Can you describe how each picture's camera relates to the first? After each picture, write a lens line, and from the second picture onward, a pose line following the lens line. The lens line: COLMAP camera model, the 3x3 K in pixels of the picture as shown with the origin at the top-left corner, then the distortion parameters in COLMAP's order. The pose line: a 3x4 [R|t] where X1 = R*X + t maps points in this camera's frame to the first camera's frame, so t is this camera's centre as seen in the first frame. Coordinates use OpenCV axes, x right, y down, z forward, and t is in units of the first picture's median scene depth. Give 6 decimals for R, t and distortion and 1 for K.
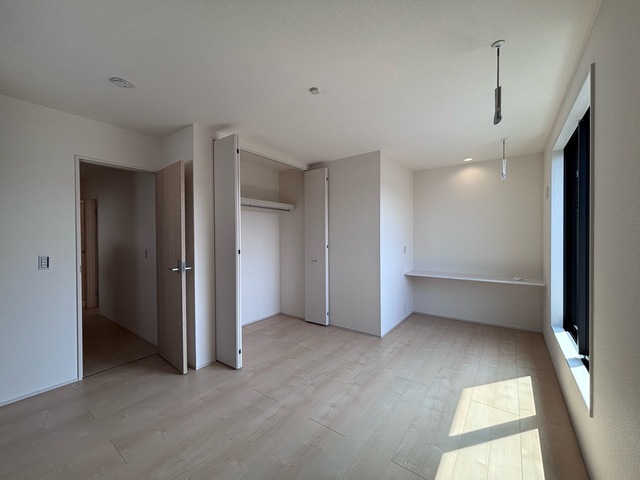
lens RADIAL K [[261.2, 0, 320.0], [0, 261.2, 240.0], [0, 0, 1]] dist [-0.000252, 0.000140]
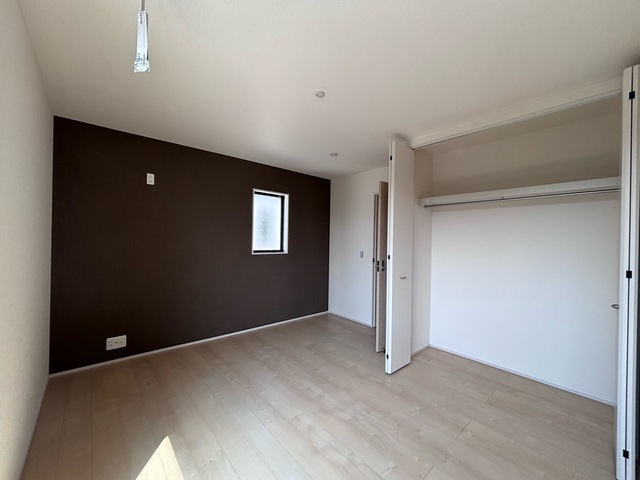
lens RADIAL K [[261.2, 0, 320.0], [0, 261.2, 240.0], [0, 0, 1]] dist [-0.000252, 0.000140]
pose [[-0.216955, 0.002422, -0.976179, 0.732456], [-0.028759, 0.999547, 0.008872, -0.022500], [0.975758, 0.029999, -0.216787, 0.954024]]
